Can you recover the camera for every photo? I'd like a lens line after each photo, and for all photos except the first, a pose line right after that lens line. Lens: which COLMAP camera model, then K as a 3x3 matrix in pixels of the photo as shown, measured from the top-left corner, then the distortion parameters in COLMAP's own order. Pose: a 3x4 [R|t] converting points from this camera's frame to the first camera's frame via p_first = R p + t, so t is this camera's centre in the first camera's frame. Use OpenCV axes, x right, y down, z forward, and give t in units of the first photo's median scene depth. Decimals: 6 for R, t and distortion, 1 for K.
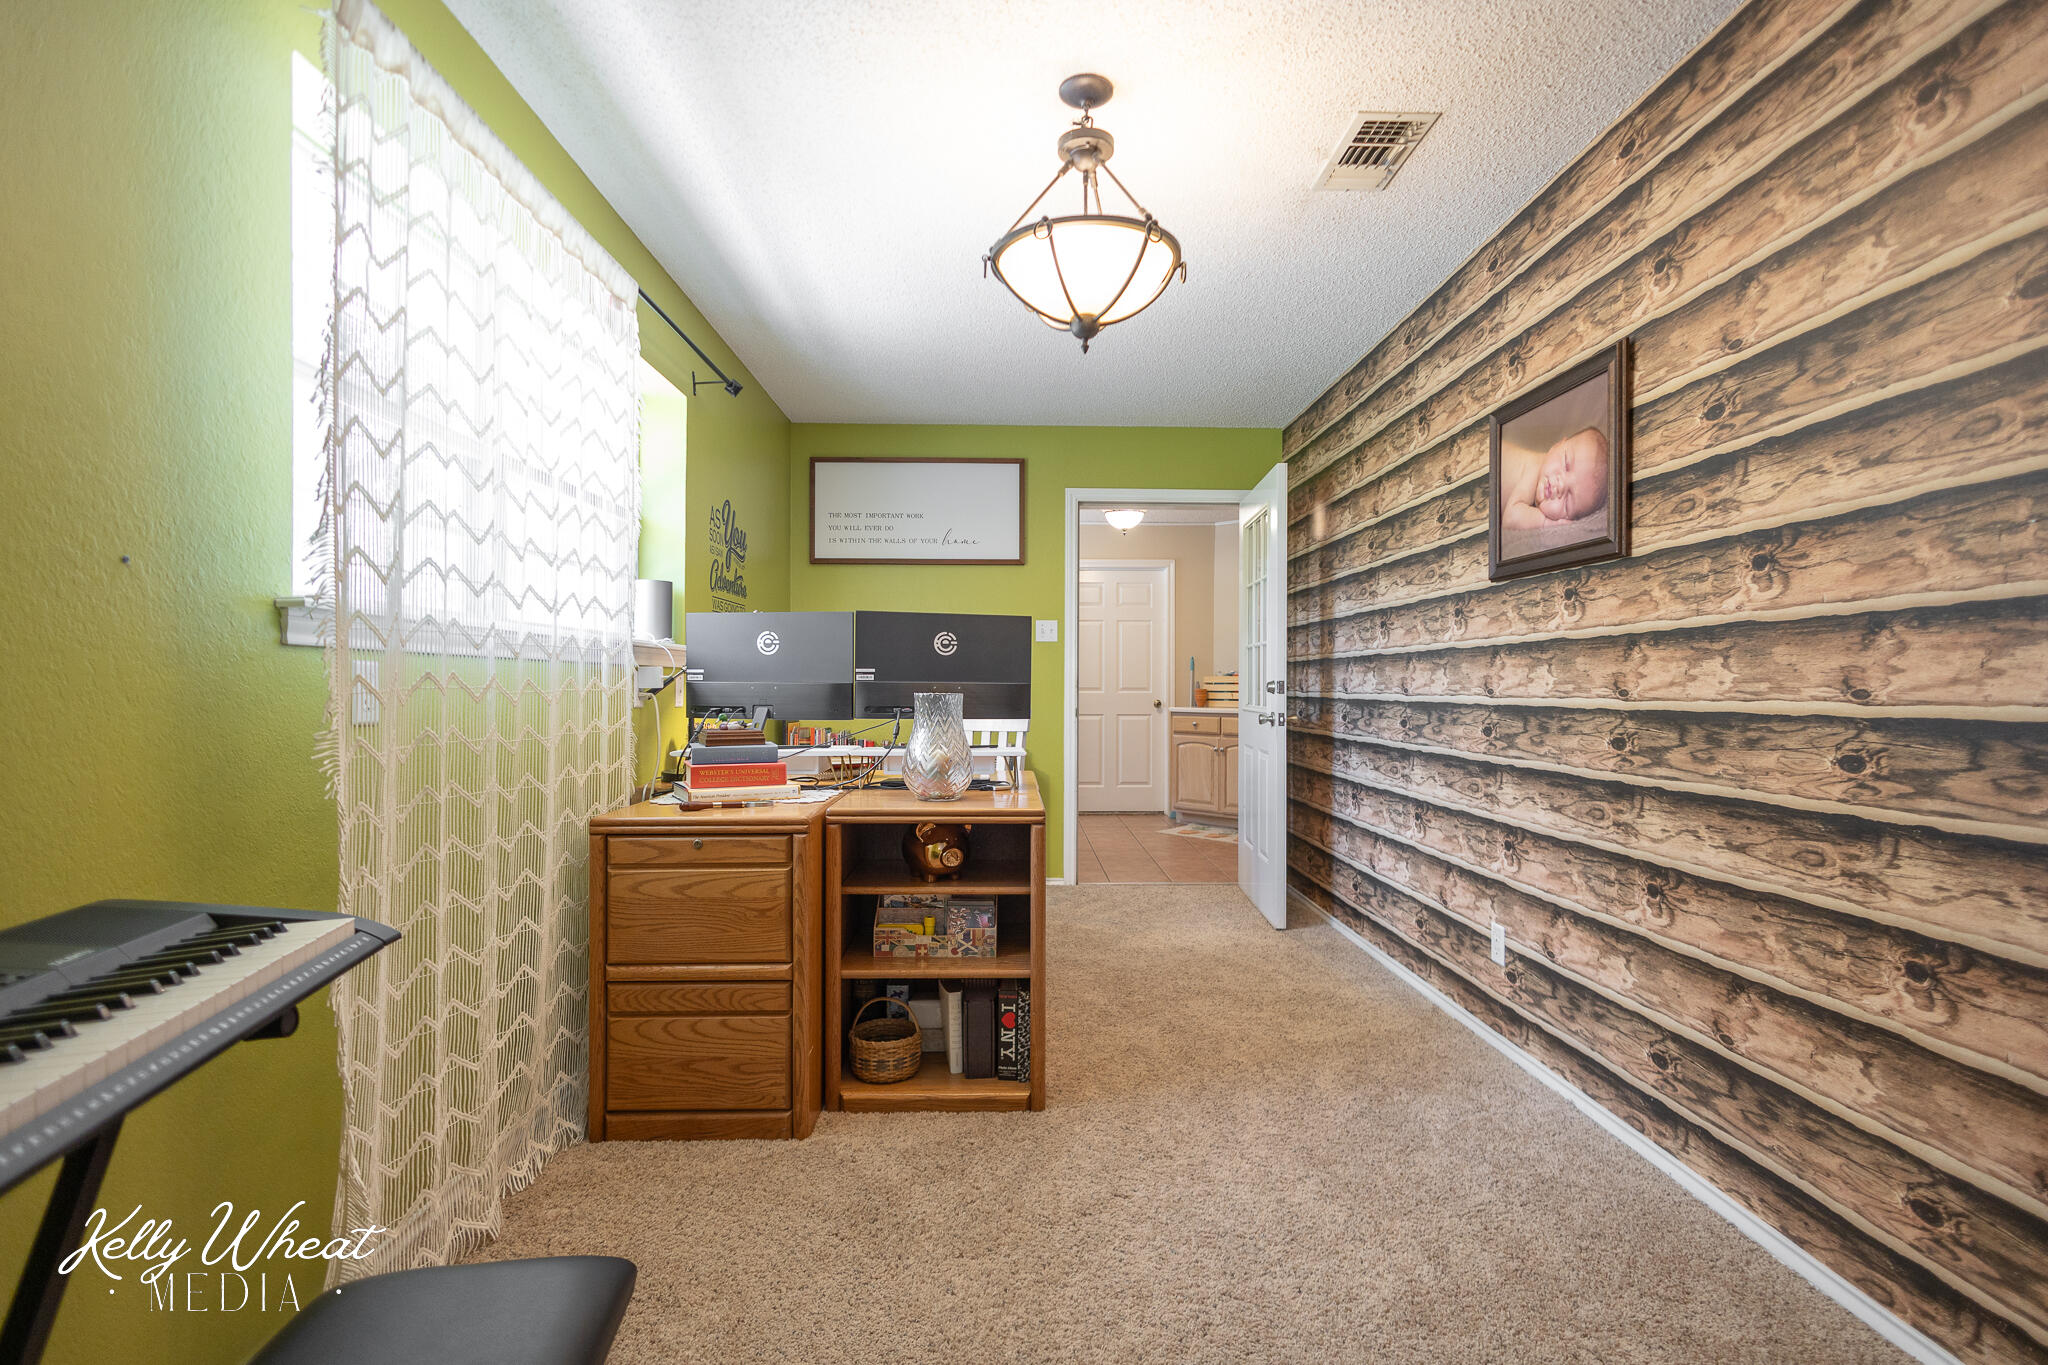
lens RADIAL K [[946.9, 0, 946.3], [0, 946.9, 688.9], [0, 0, 1]] dist [0.010008, -0.004908]
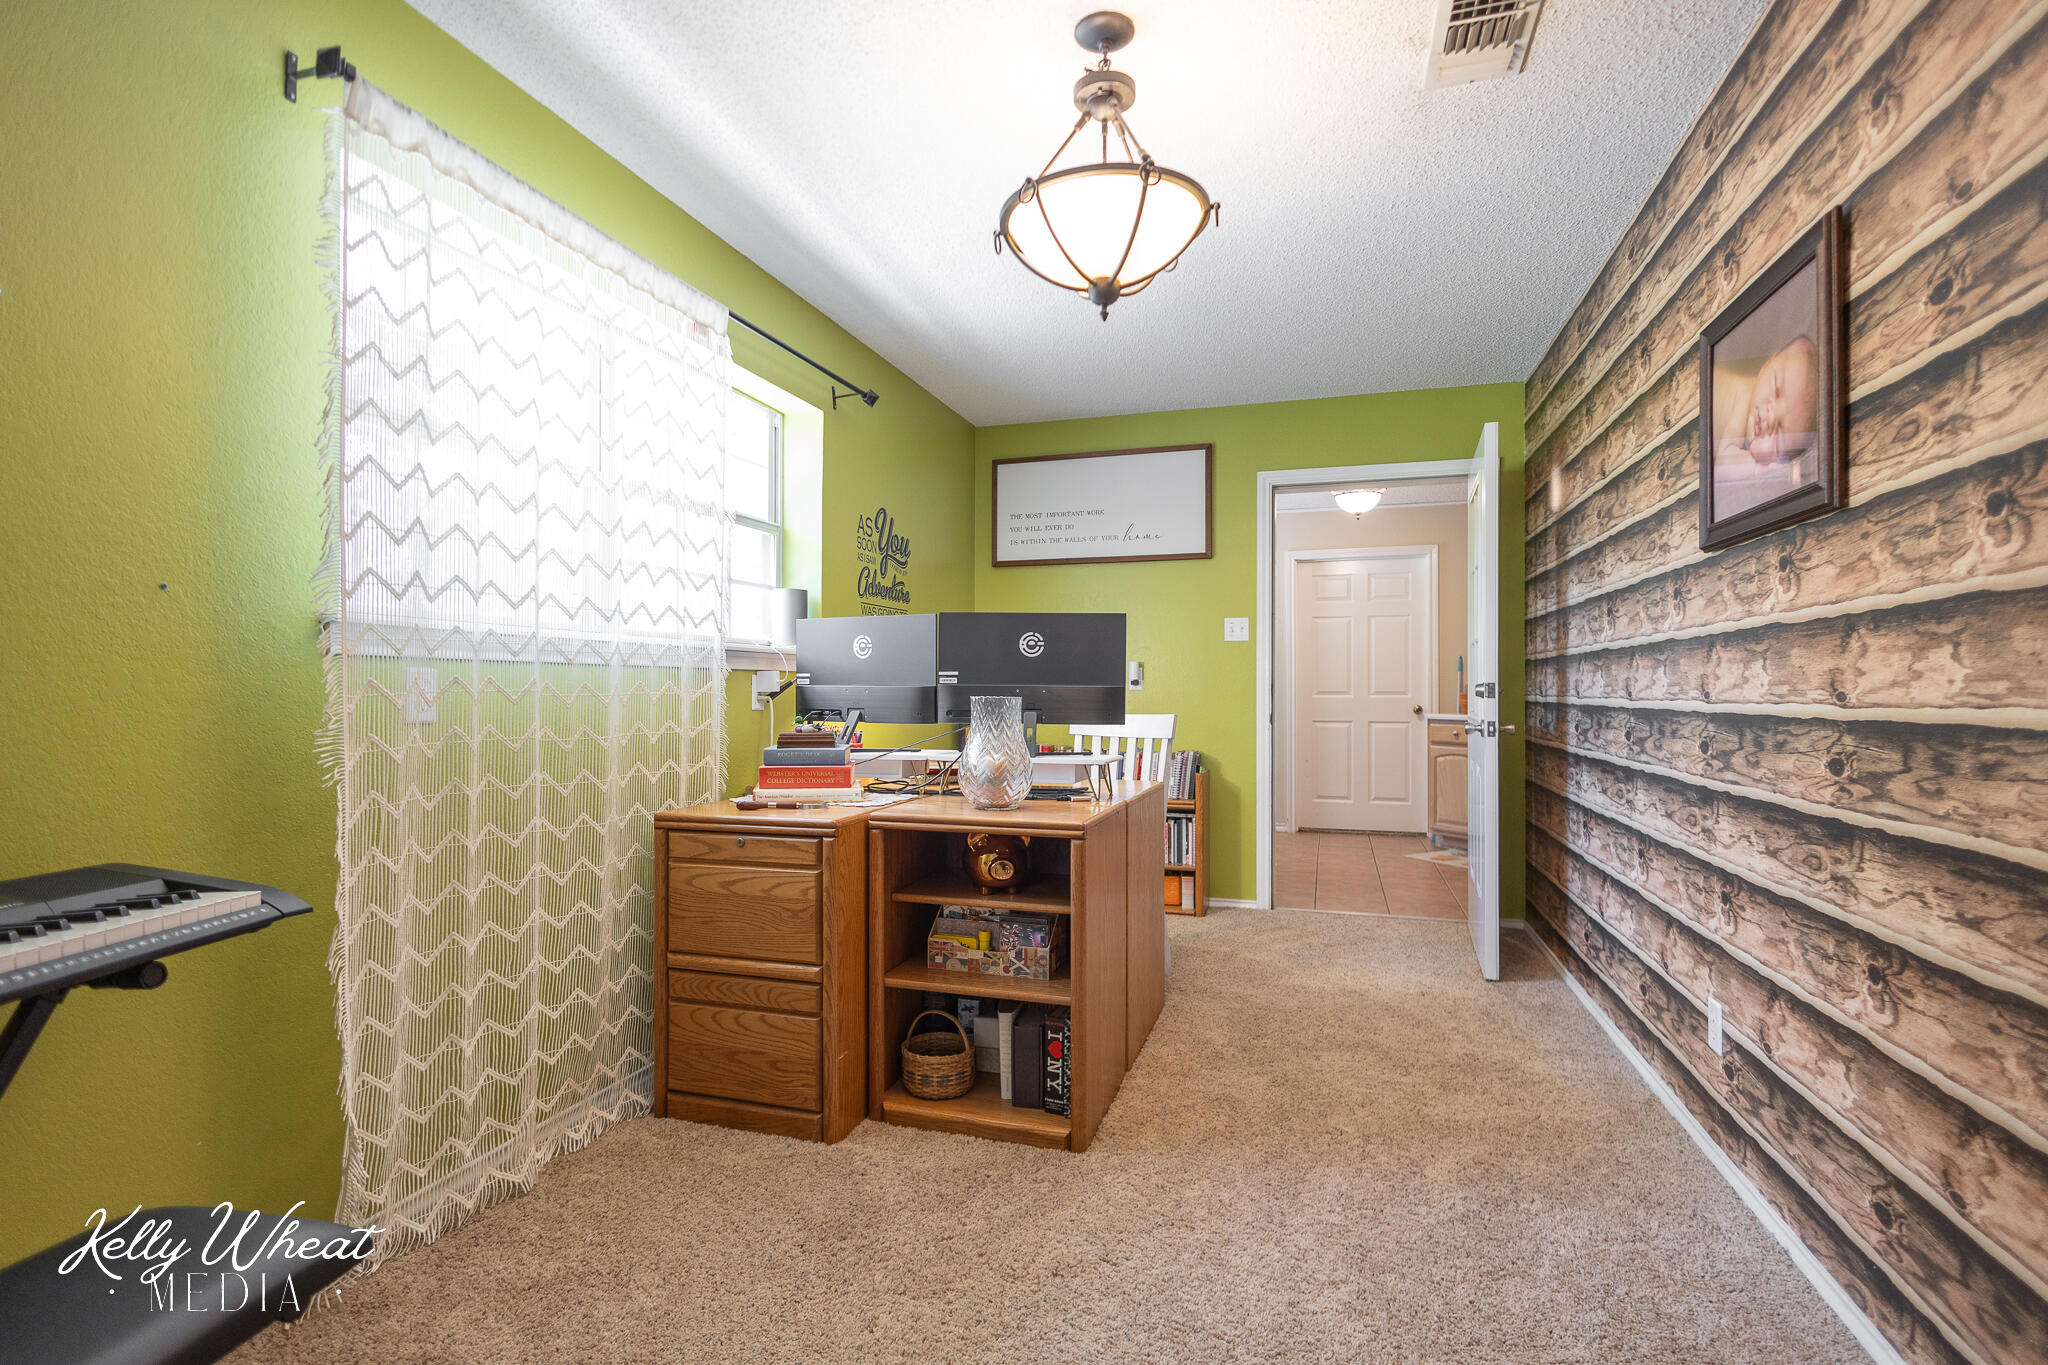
lens RADIAL K [[946.9, 0, 951.8], [0, 946.9, 689.3], [0, 0, 1]] dist [0.010008, -0.004908]
pose [[0.947965, -0.001725, -0.318370, 0.283116], [0.000339, 0.999990, -0.004409, 0.001519], [0.318374, 0.004072, 0.947956, 0.092642]]
